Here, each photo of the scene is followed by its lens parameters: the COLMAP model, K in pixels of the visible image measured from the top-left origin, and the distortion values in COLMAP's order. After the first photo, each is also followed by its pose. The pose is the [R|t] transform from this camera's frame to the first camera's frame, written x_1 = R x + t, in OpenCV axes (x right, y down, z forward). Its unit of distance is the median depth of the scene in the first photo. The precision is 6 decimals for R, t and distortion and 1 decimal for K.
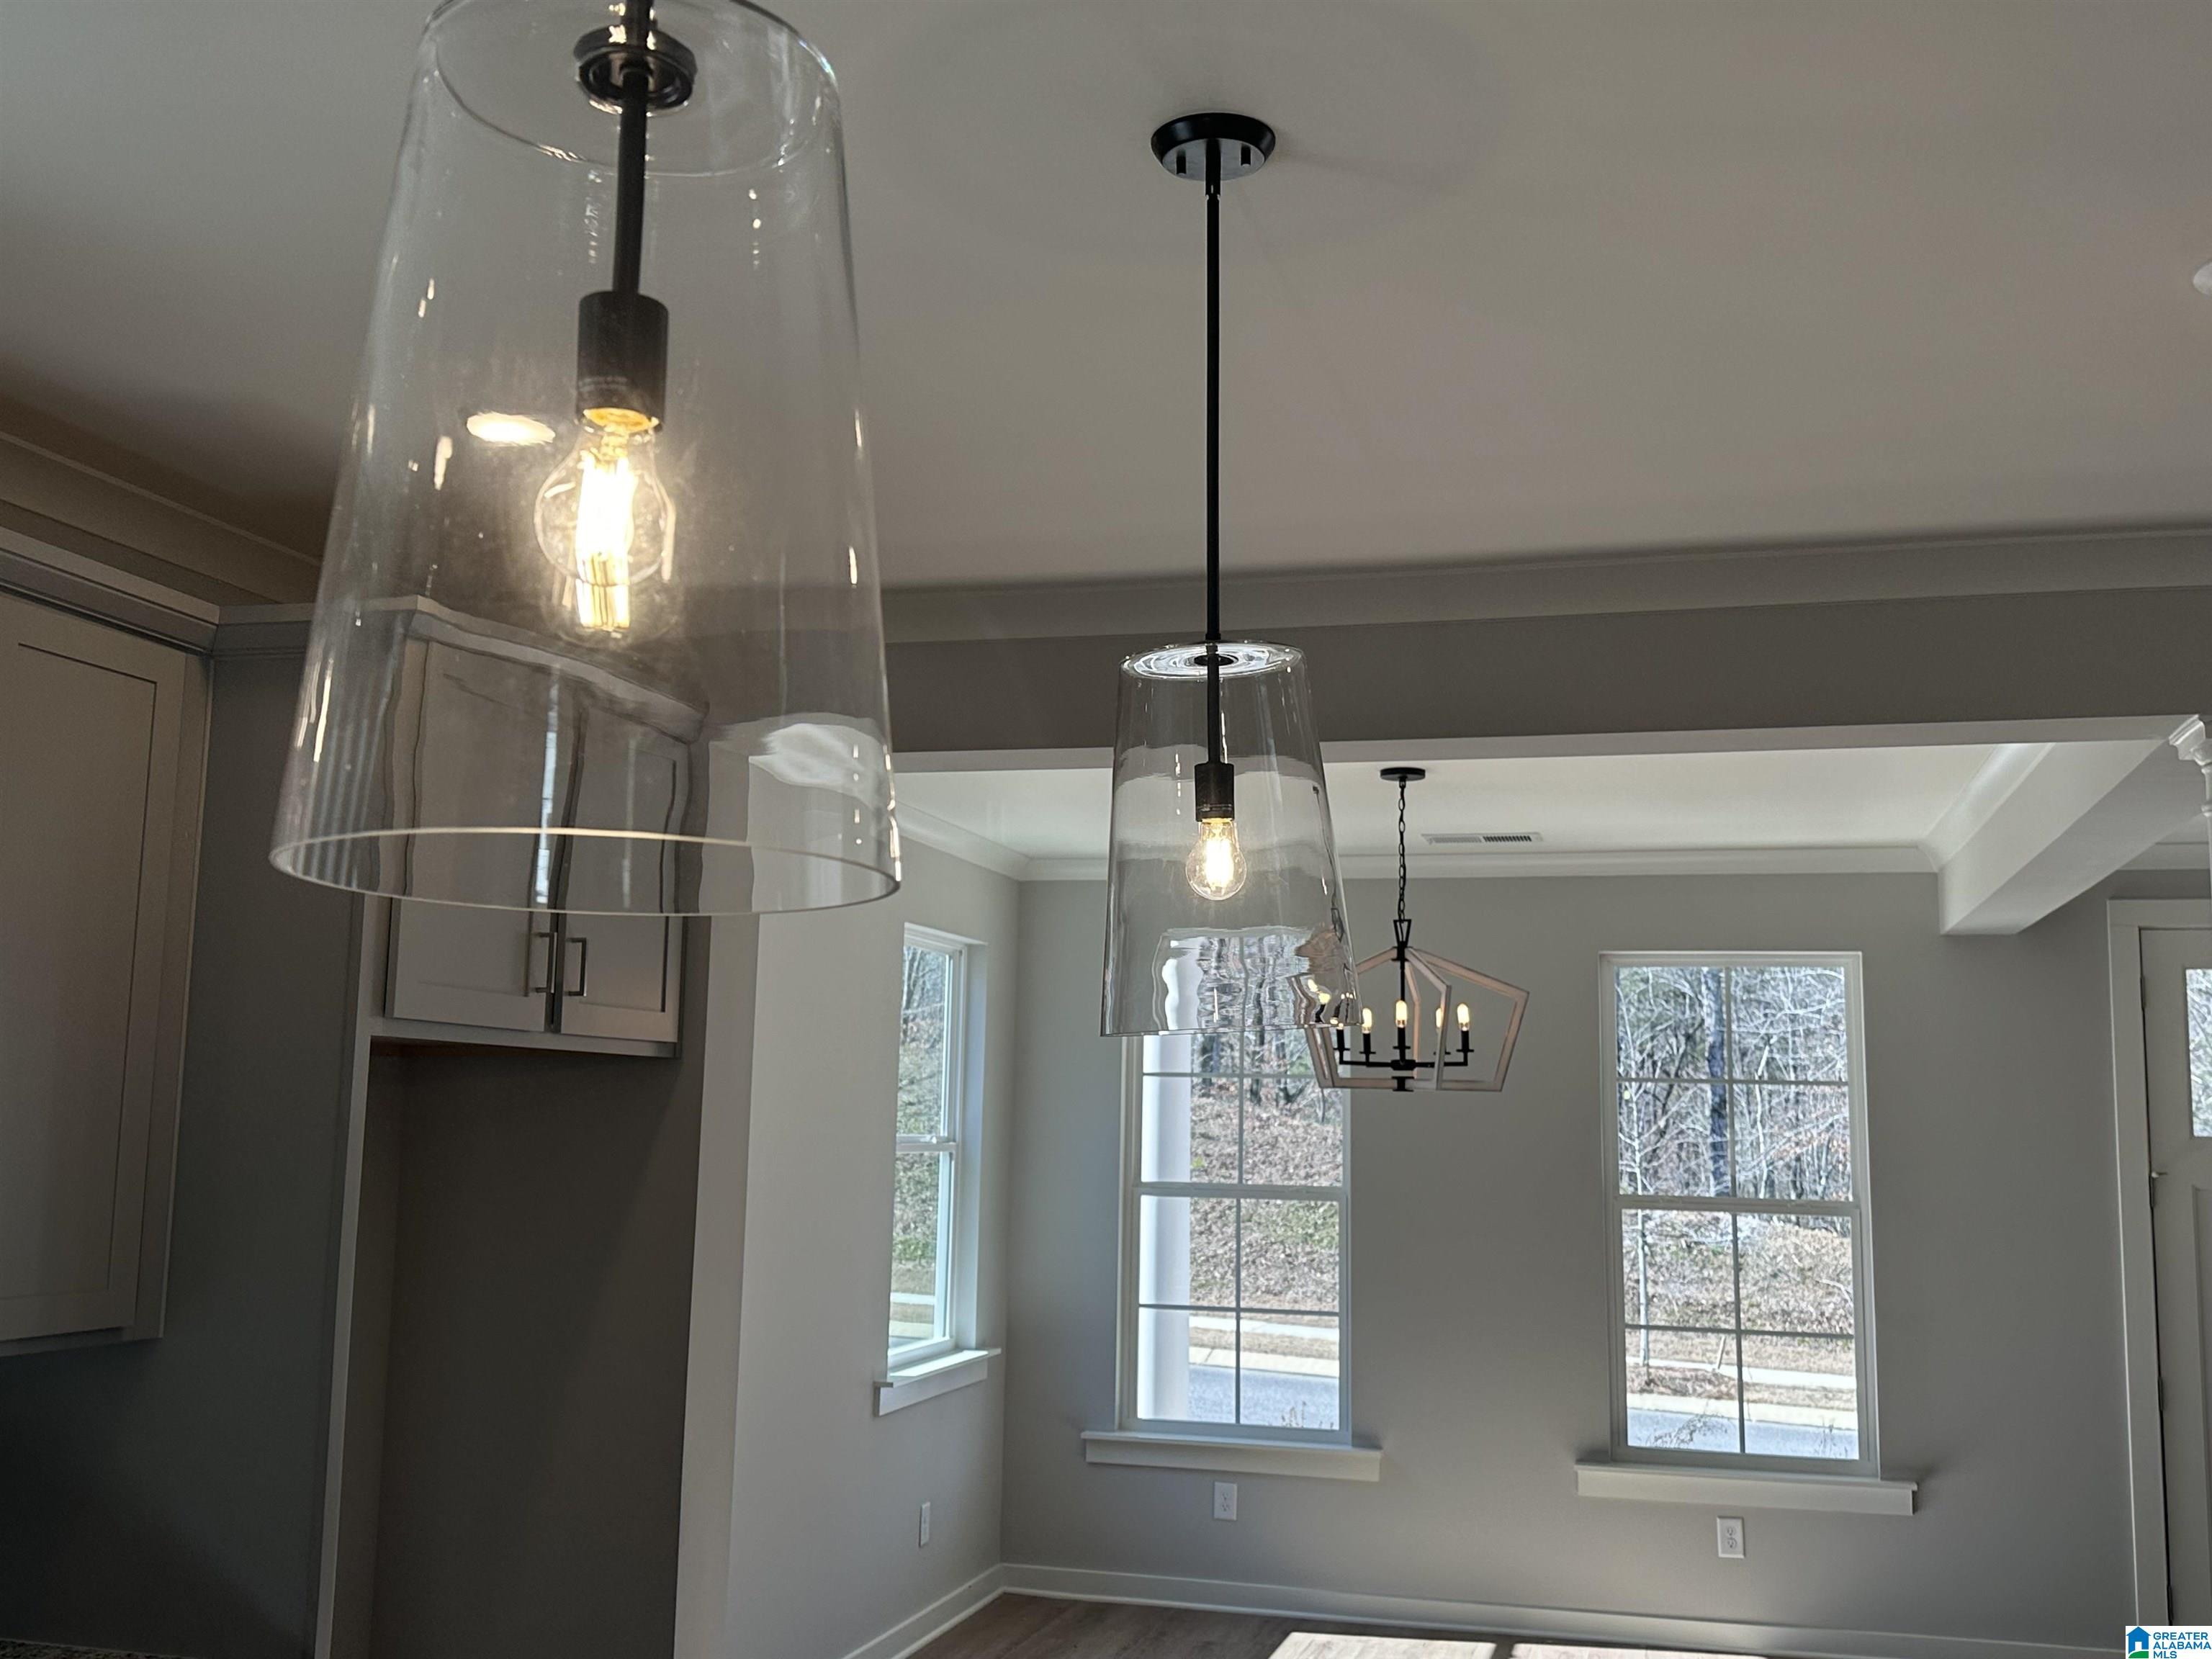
lens RADIAL K [[2178.1, 0, 1111.2], [0, 2178.1, 822.5], [0, 0, 1]] dist [0.093158, 0.000000]
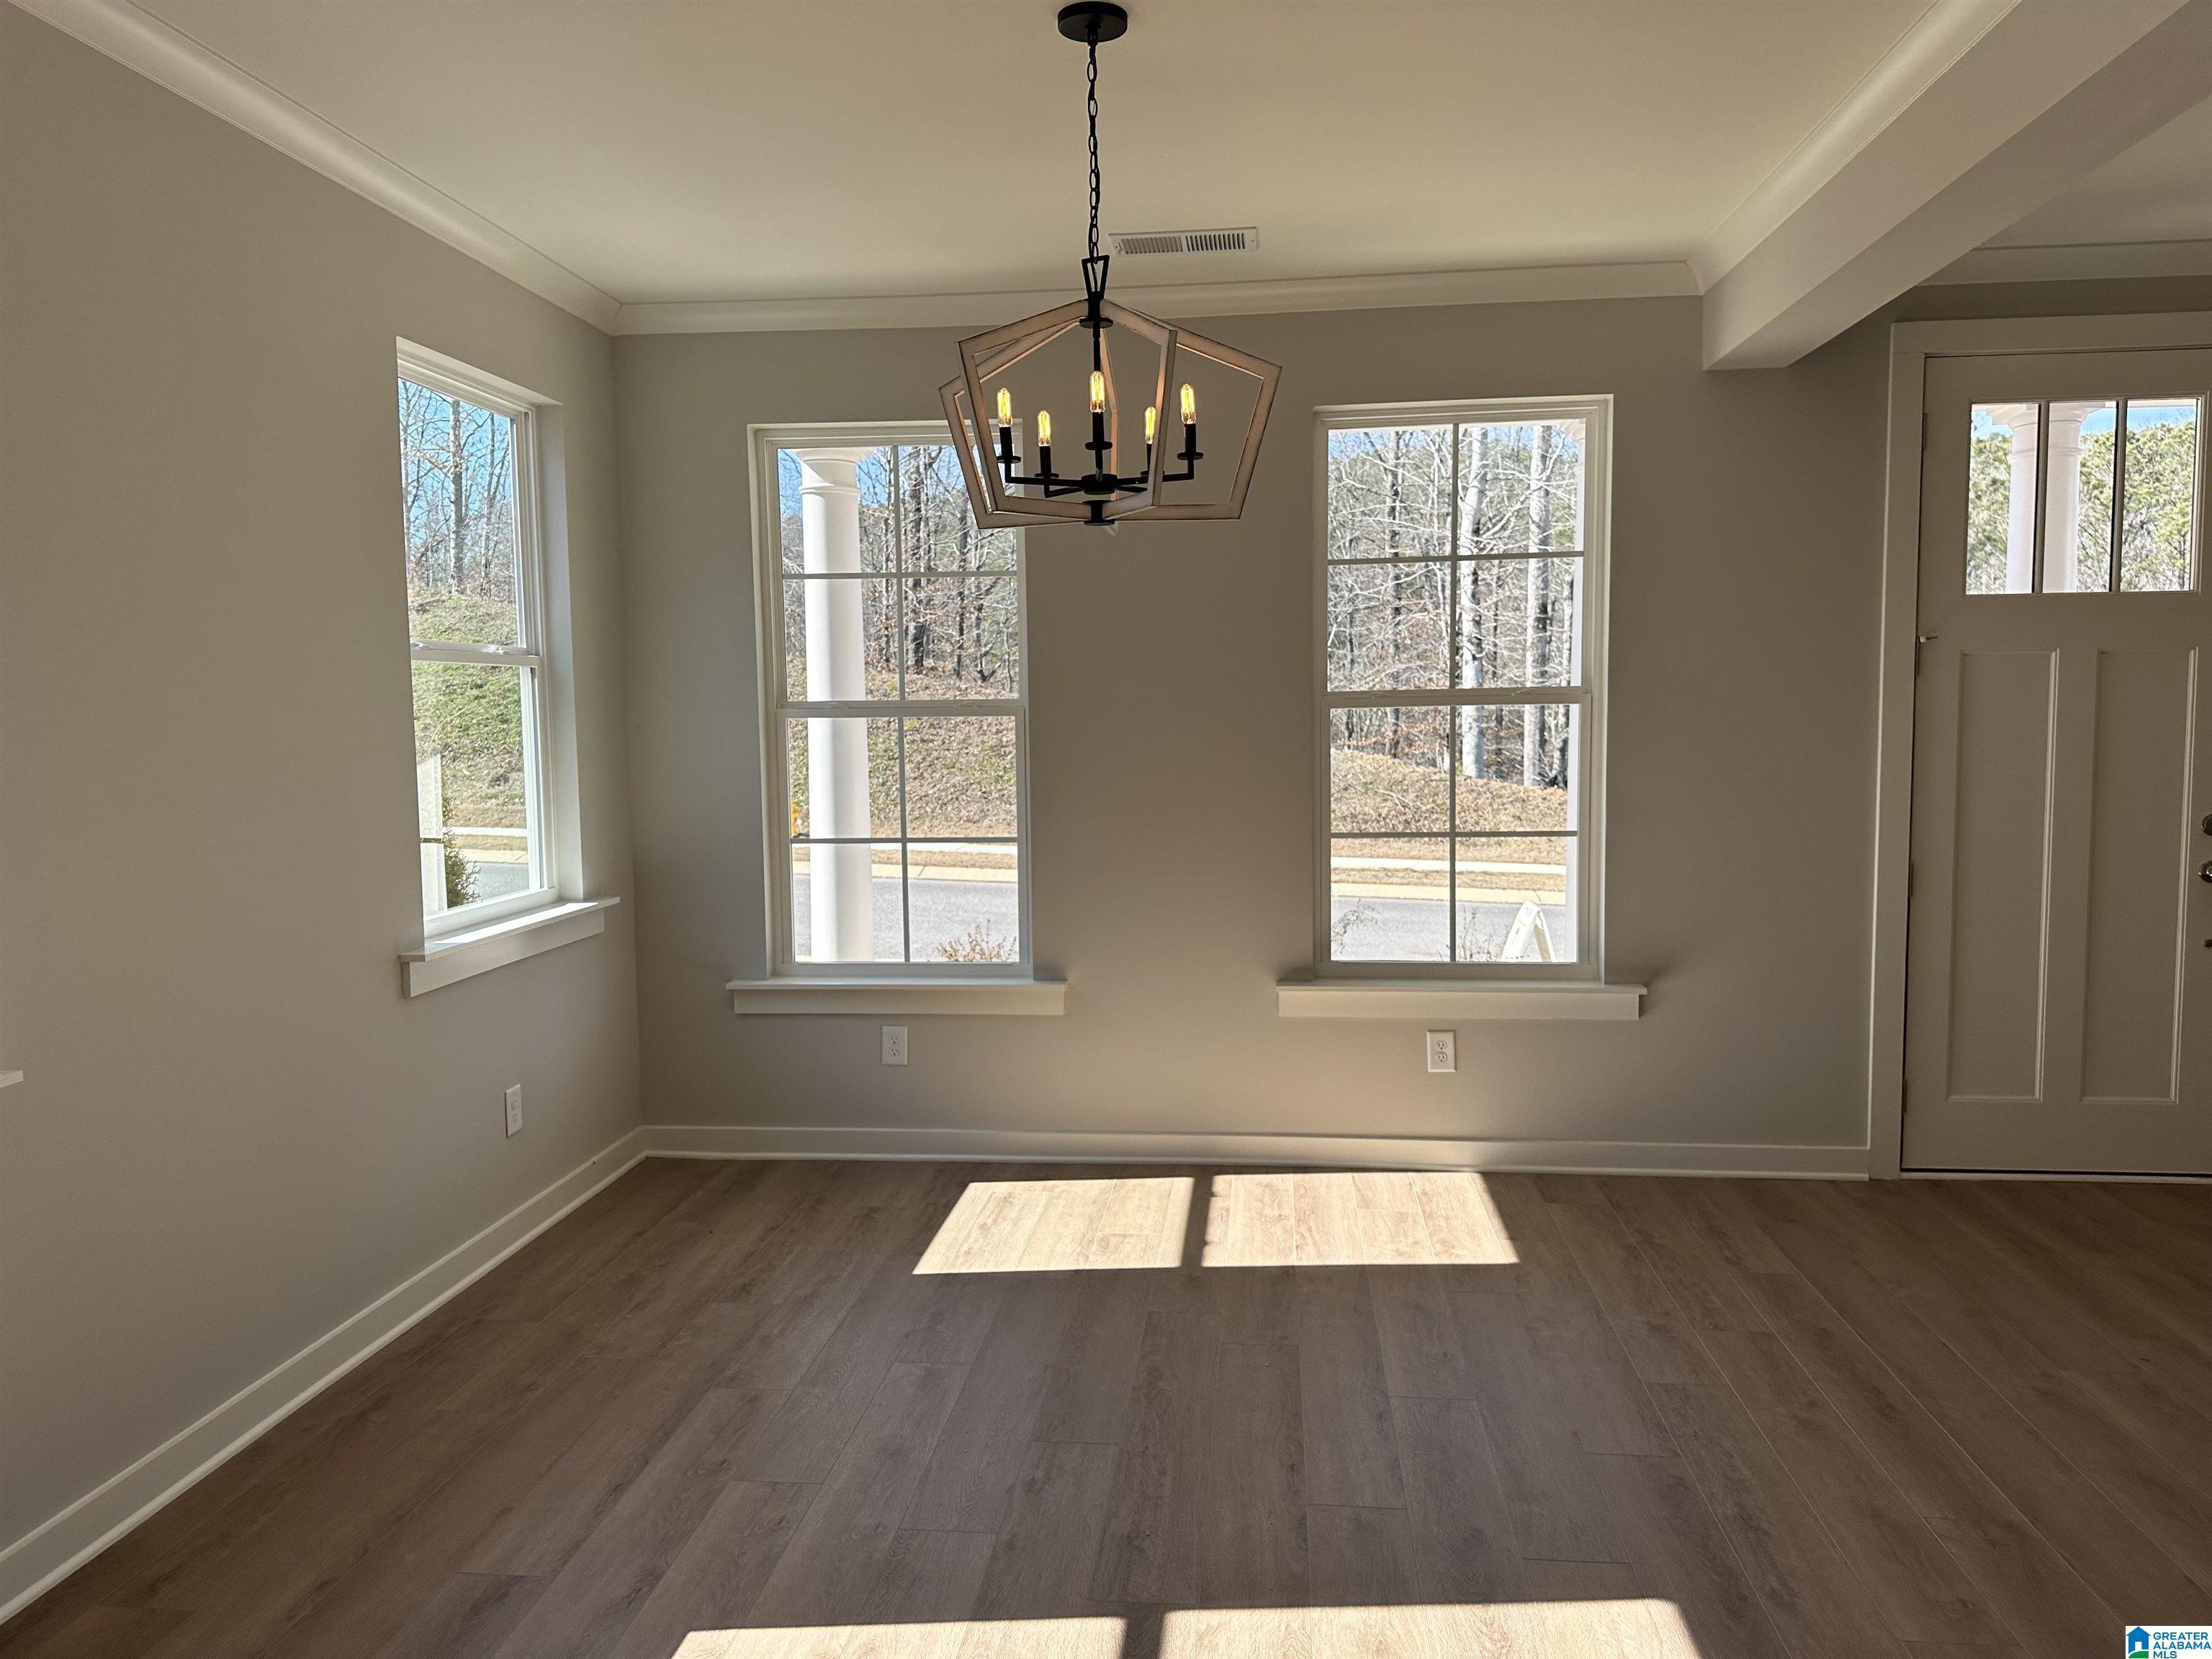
lens RADIAL K [[1561.2, 0, 1130.1], [0, 1561.2, 818.9], [0, 0, 1]] dist [0.061685, -0.005291]
pose [[0.984886, -0.042377, 0.167939, 0.045828], [0.006243, 0.977663, 0.210086, 0.088803], [-0.173091, -0.205862, 0.963151, 0.407929]]
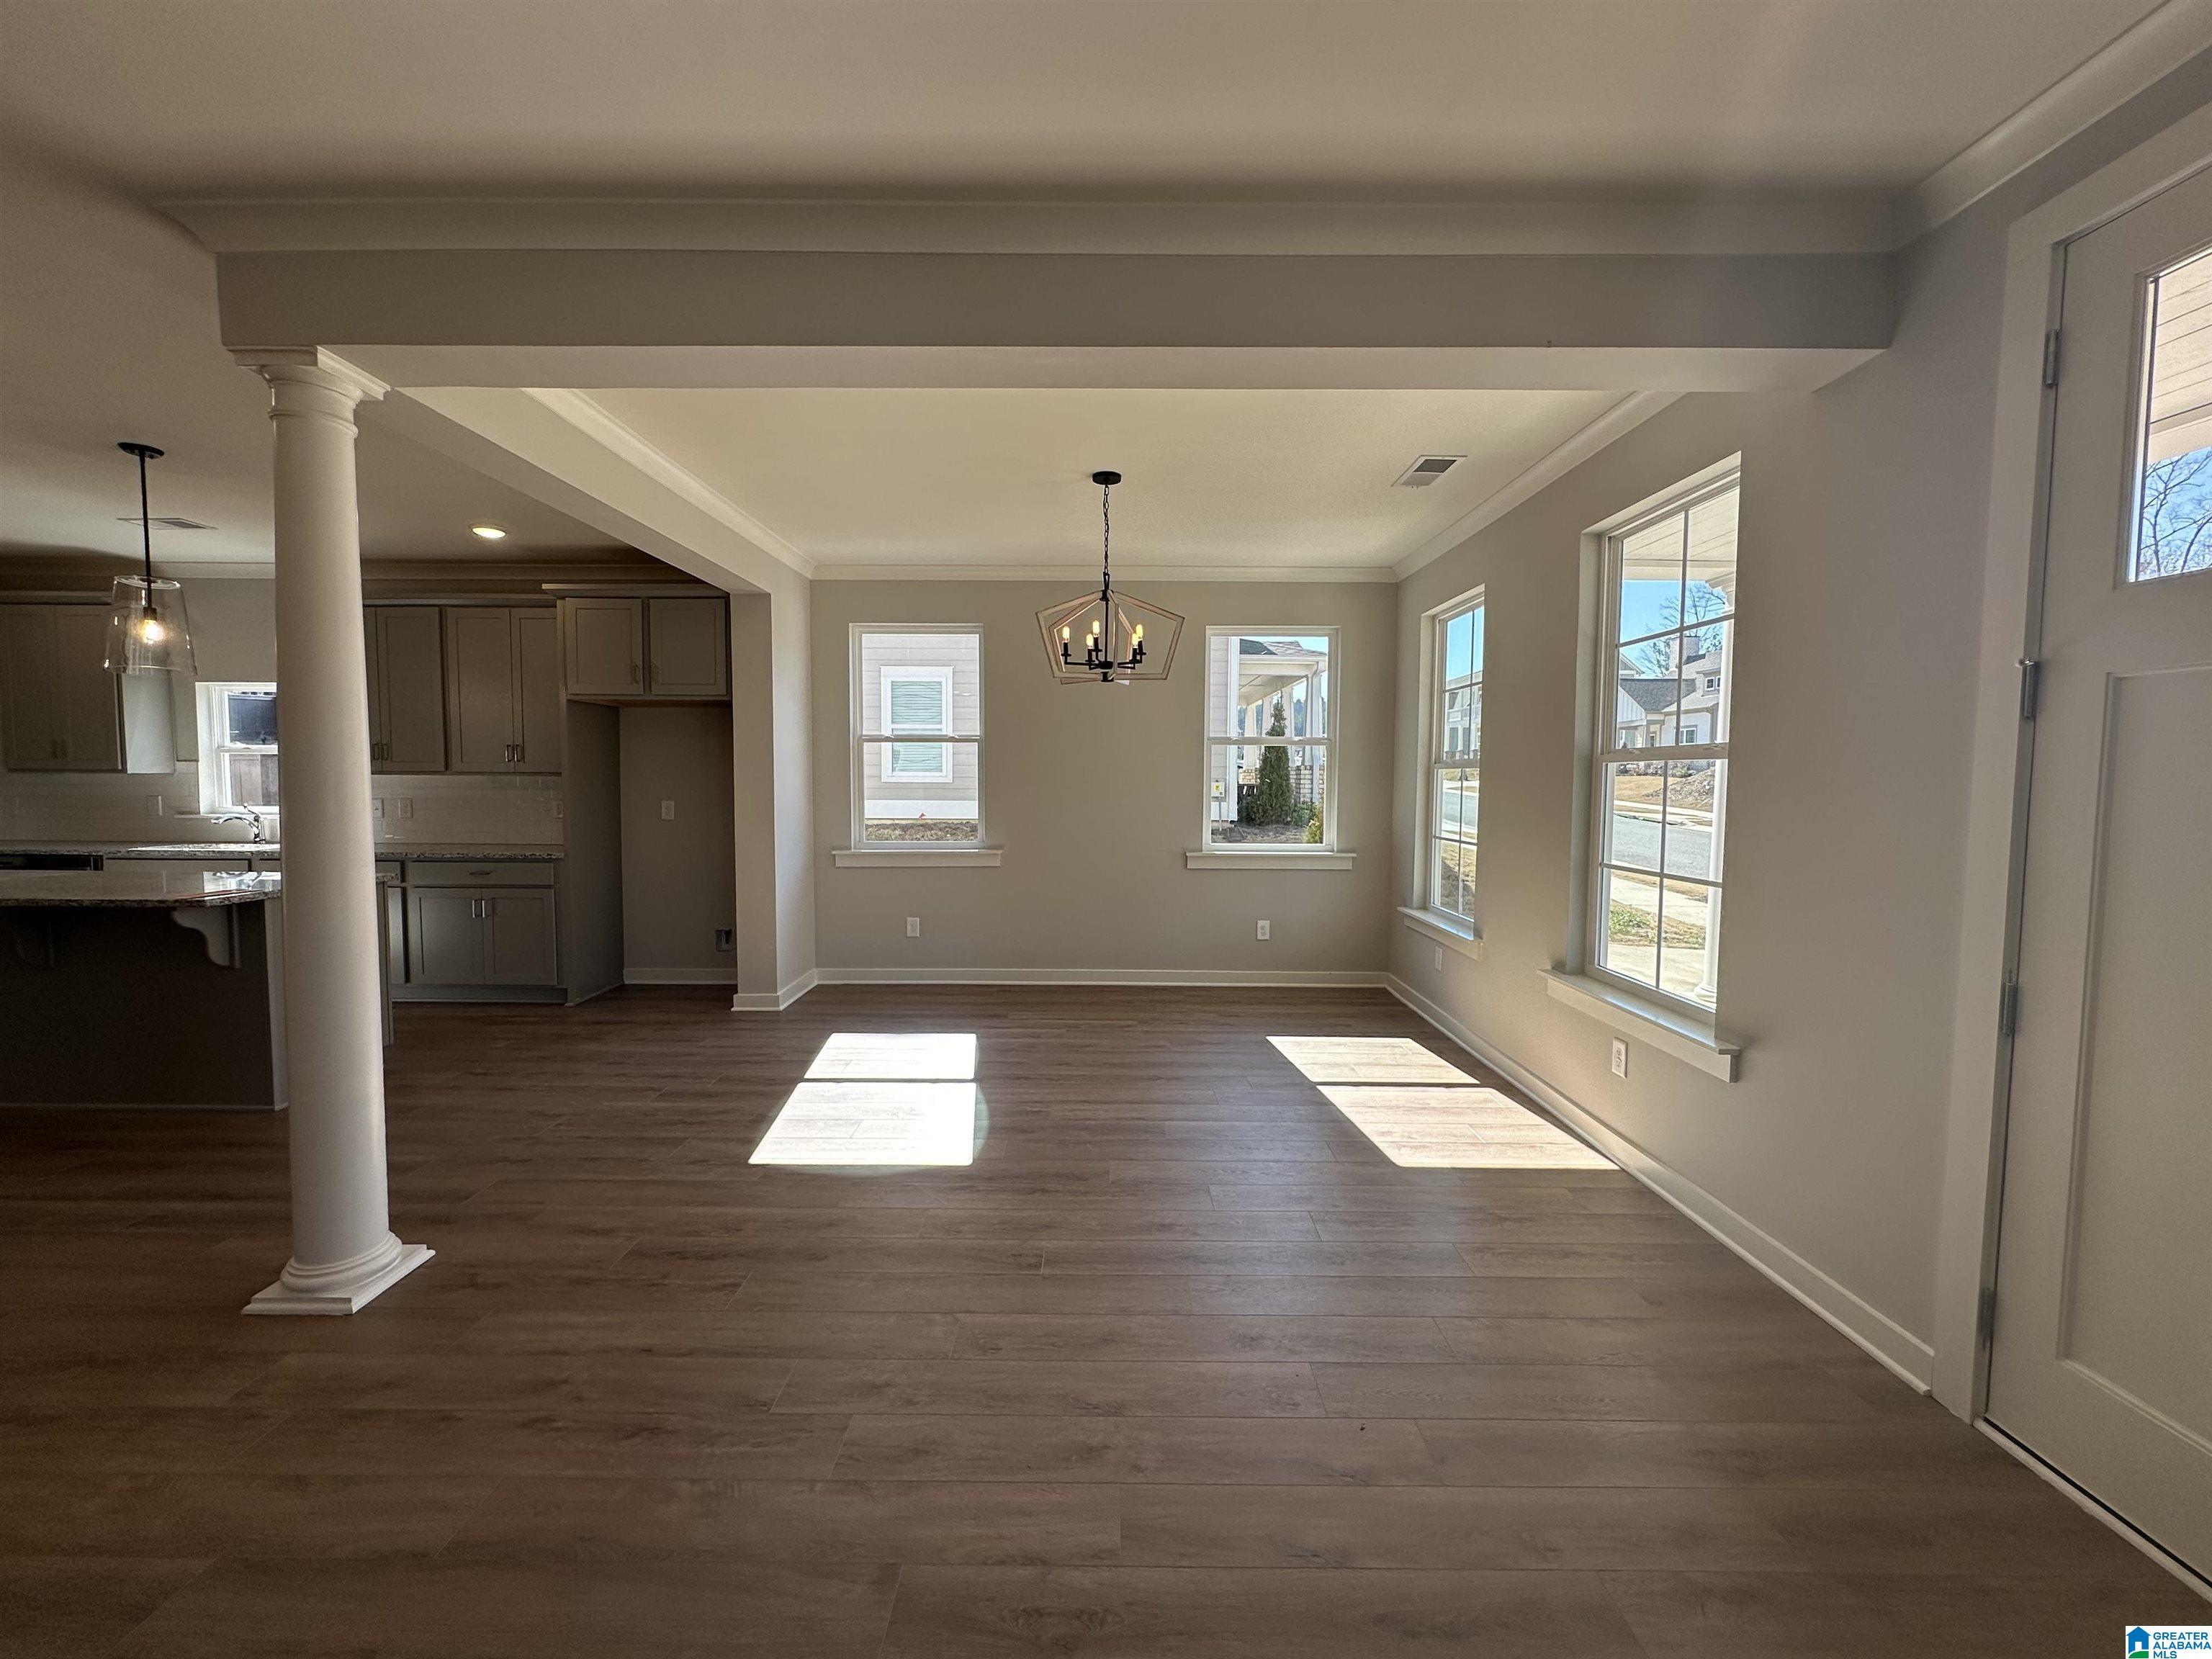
lens RADIAL K [[880.7, 0, 1115.3], [0, 880.7, 824.7], [0, 0, 1]] dist [-0.003385, 0.000559]
pose [[0.258544, 0.032064, -0.965467, 0.617275], [0.127311, 0.989600, 0.066958, 0.148650], [0.957573, -0.140227, 0.251774, 0.663941]]
